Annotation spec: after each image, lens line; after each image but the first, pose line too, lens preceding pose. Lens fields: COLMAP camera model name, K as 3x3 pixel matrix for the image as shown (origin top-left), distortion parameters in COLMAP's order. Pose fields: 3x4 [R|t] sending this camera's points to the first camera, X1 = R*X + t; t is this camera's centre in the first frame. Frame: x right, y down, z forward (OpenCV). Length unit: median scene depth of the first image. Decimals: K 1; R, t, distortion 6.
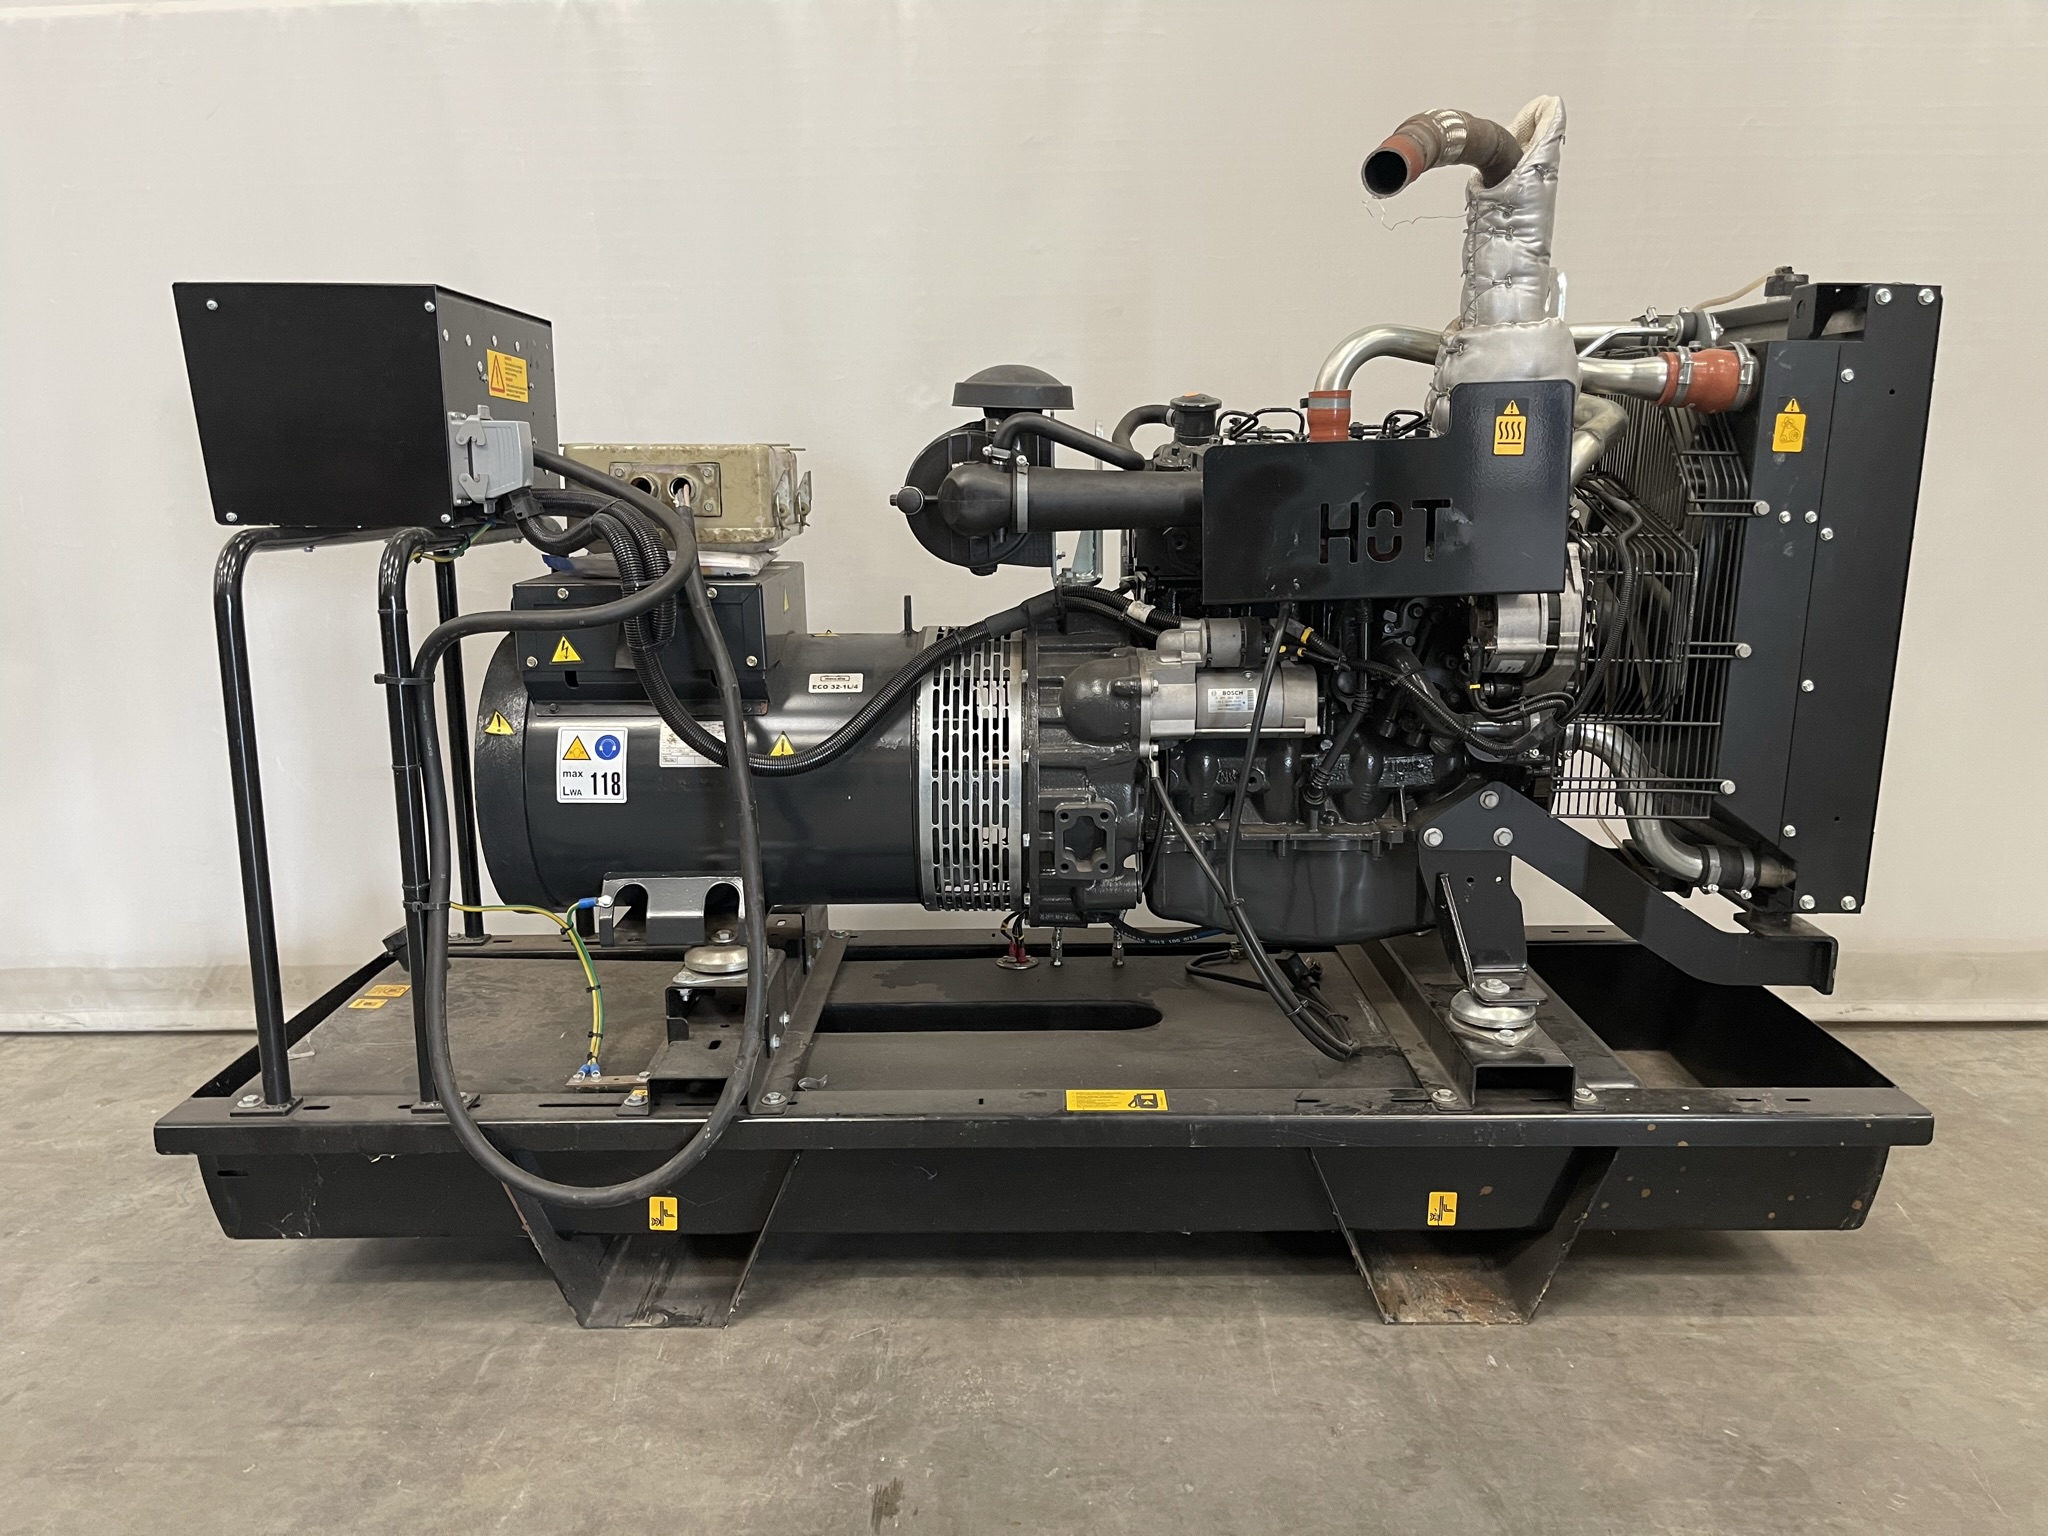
lens RADIAL K [[1496.7, 0, 1024.0], [0, 1496.7, 768.0], [0, 0, 1]] dist [0.063232, -0.078261]
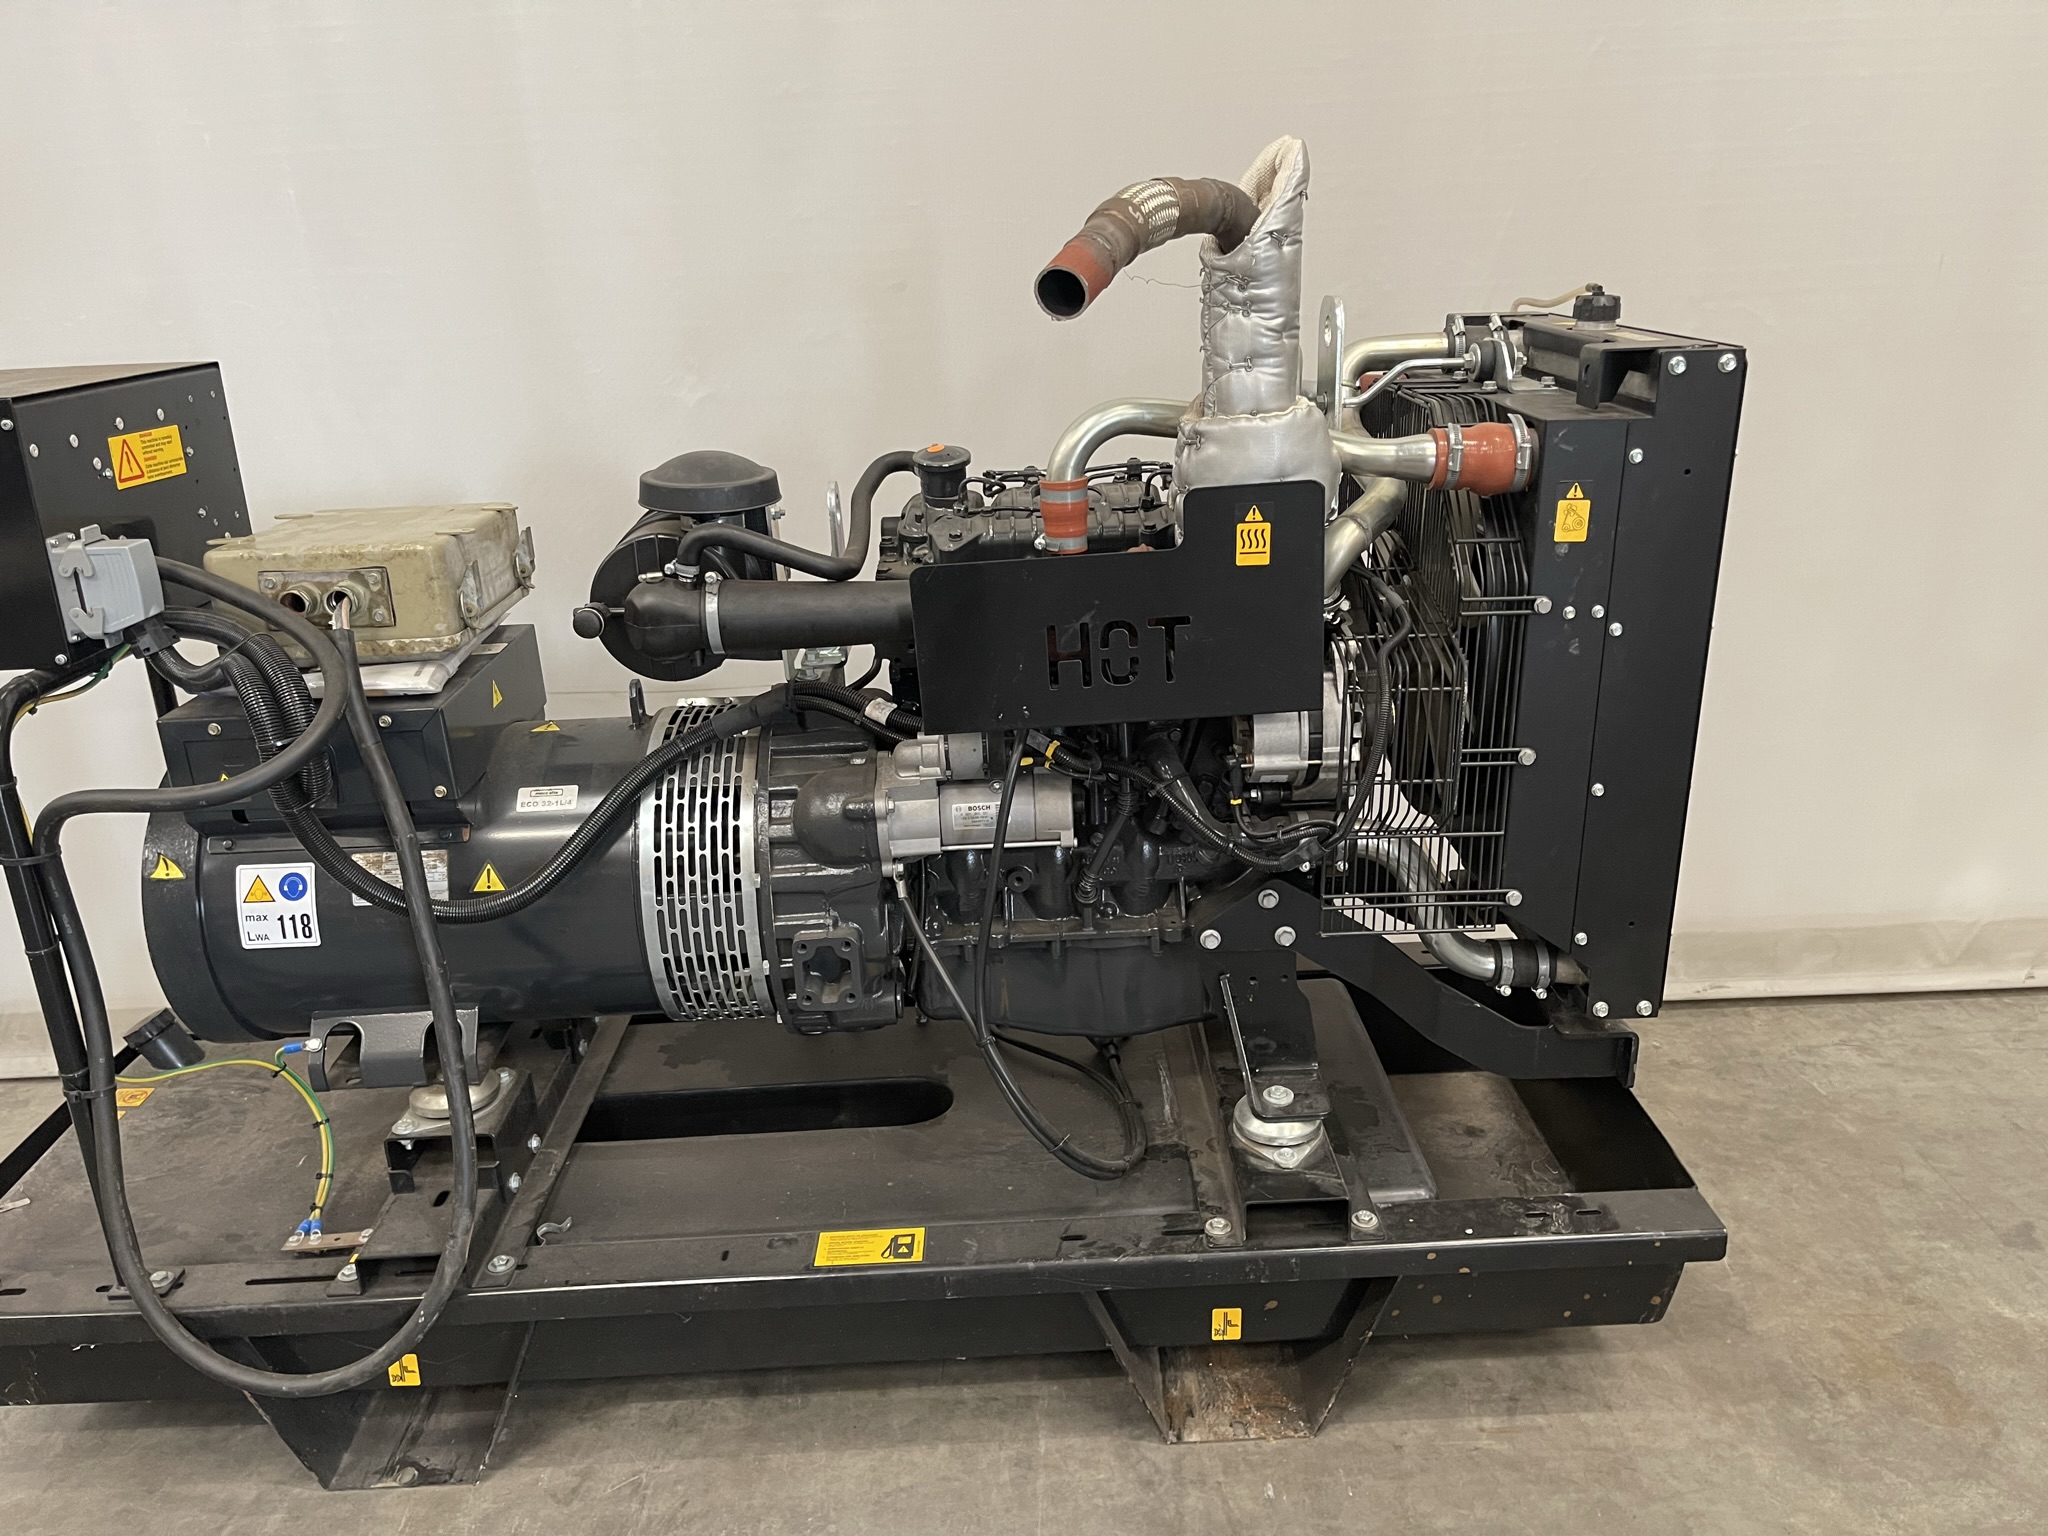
lens RADIAL K [[1512.3, 0, 1024.0], [0, 1512.3, 768.0], [0, 0, 1]] dist [0.029019, -0.004684]
pose [[0.998976, -0.042217, 0.016246, 0.149992], [0.039679, 0.990264, 0.133425, -0.190770], [-0.021721, -0.132644, 0.990926, 0.098952]]
